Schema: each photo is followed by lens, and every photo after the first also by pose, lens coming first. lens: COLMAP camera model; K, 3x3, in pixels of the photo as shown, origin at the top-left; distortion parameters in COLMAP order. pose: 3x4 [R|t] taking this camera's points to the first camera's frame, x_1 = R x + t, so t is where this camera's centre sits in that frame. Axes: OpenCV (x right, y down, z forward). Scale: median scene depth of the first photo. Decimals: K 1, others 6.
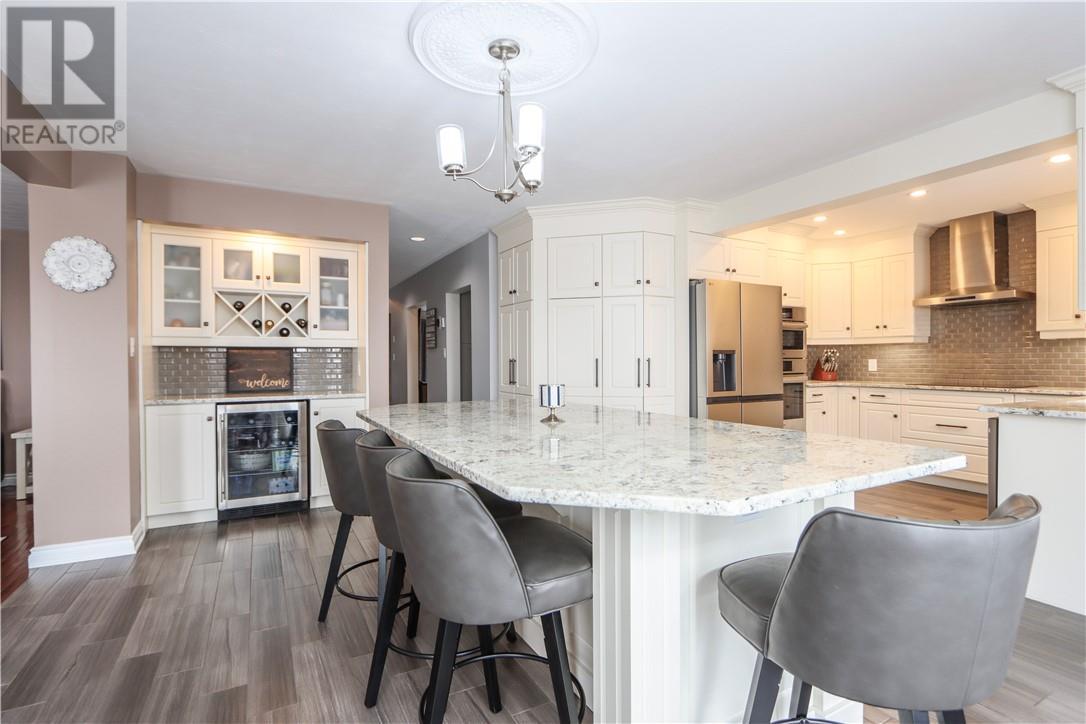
lens RADIAL K [[529.1, 0, 527.5], [0, 529.1, 360.9], [0, 0, 1]] dist [-0.018634, 0.001323]
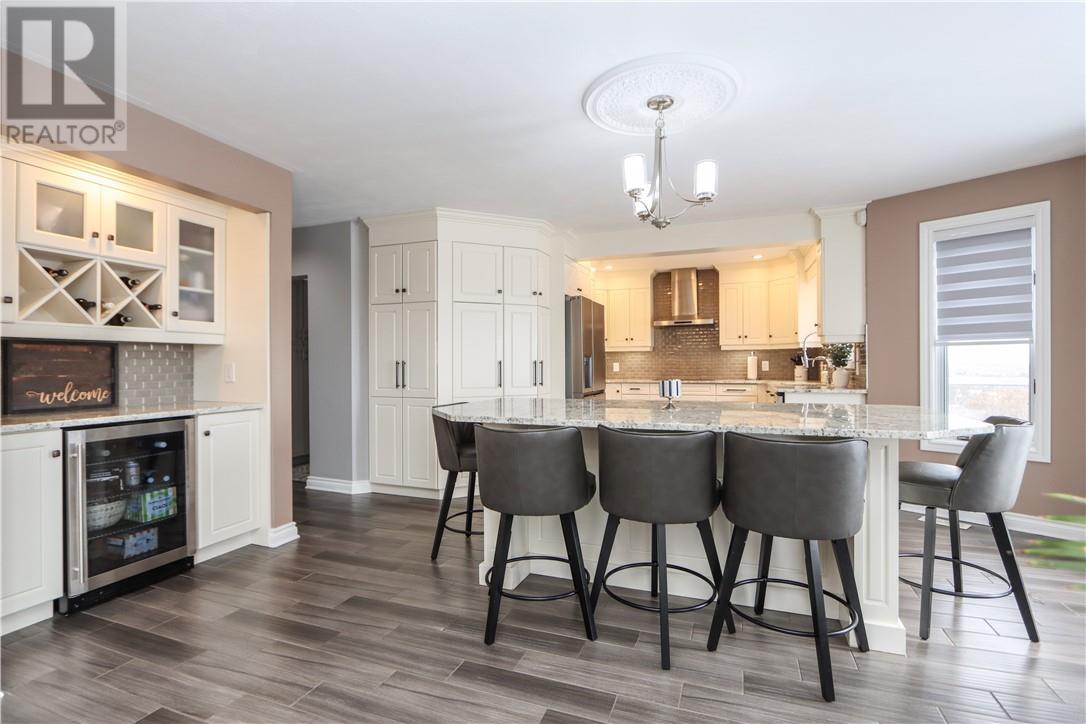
lens RADIAL K [[529.1, 0, 539.0], [0, 529.1, 360.8], [0, 0, 1]] dist [-0.018634, 0.001323]
pose [[0.747258, 0.005245, 0.664513, -0.523619], [0.002895, 0.999934, -0.011149, 0.008038], [-0.664528, 0.010255, 0.747193, 0.141927]]
